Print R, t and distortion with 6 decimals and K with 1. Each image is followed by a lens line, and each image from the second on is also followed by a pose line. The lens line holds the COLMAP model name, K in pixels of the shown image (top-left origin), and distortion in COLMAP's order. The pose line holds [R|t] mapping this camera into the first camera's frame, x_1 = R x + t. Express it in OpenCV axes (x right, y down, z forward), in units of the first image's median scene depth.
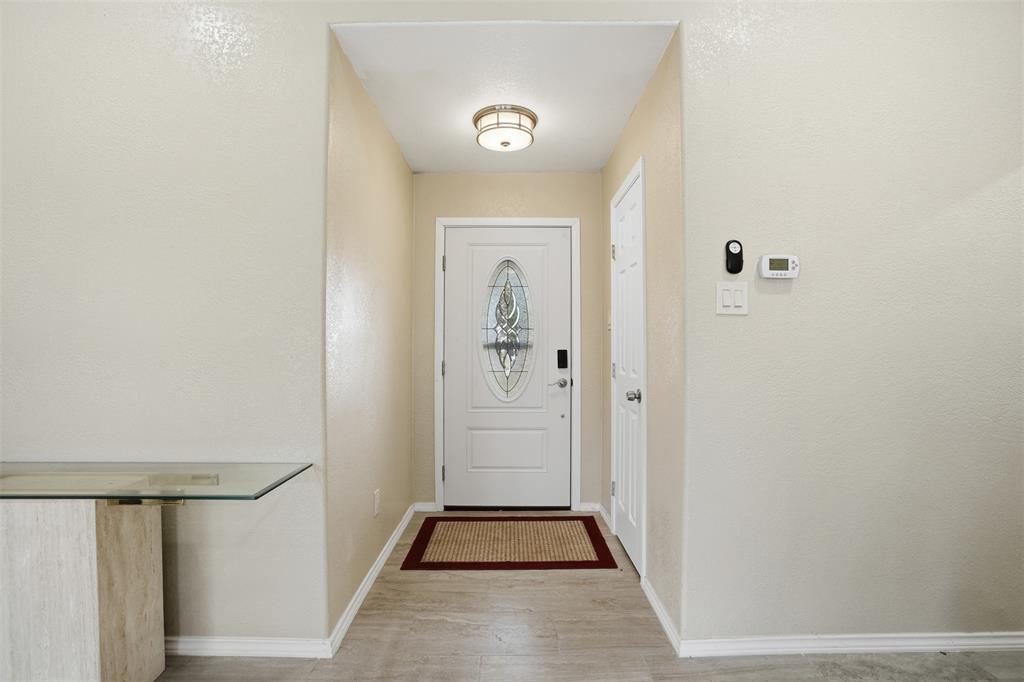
lens RADIAL K [[478.4, 0, 511.2], [0, 478.4, 346.7], [0, 0, 1]] dist [-0.054873, 0.020662]
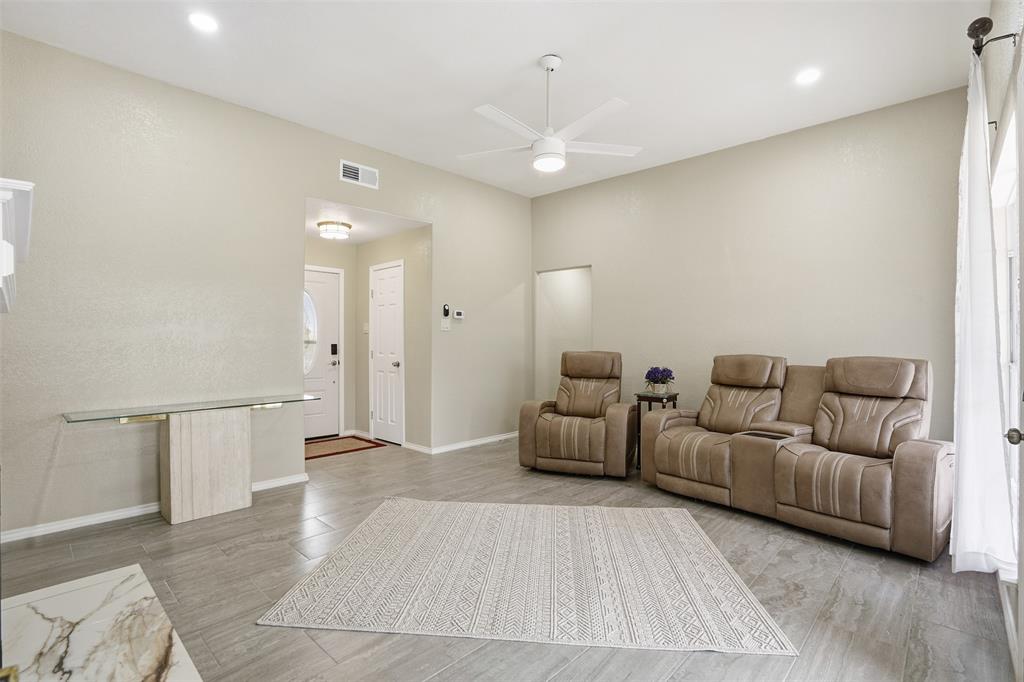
lens RADIAL K [[478.4, 0, 511.2], [0, 478.4, 346.7], [0, 0, 1]] dist [-0.054873, 0.020662]
pose [[0.690947, -0.008172, 0.722859, -0.805979], [-0.000040, 0.999936, 0.011342, -0.003797], [-0.722905, -0.007866, 0.690903, -0.763336]]
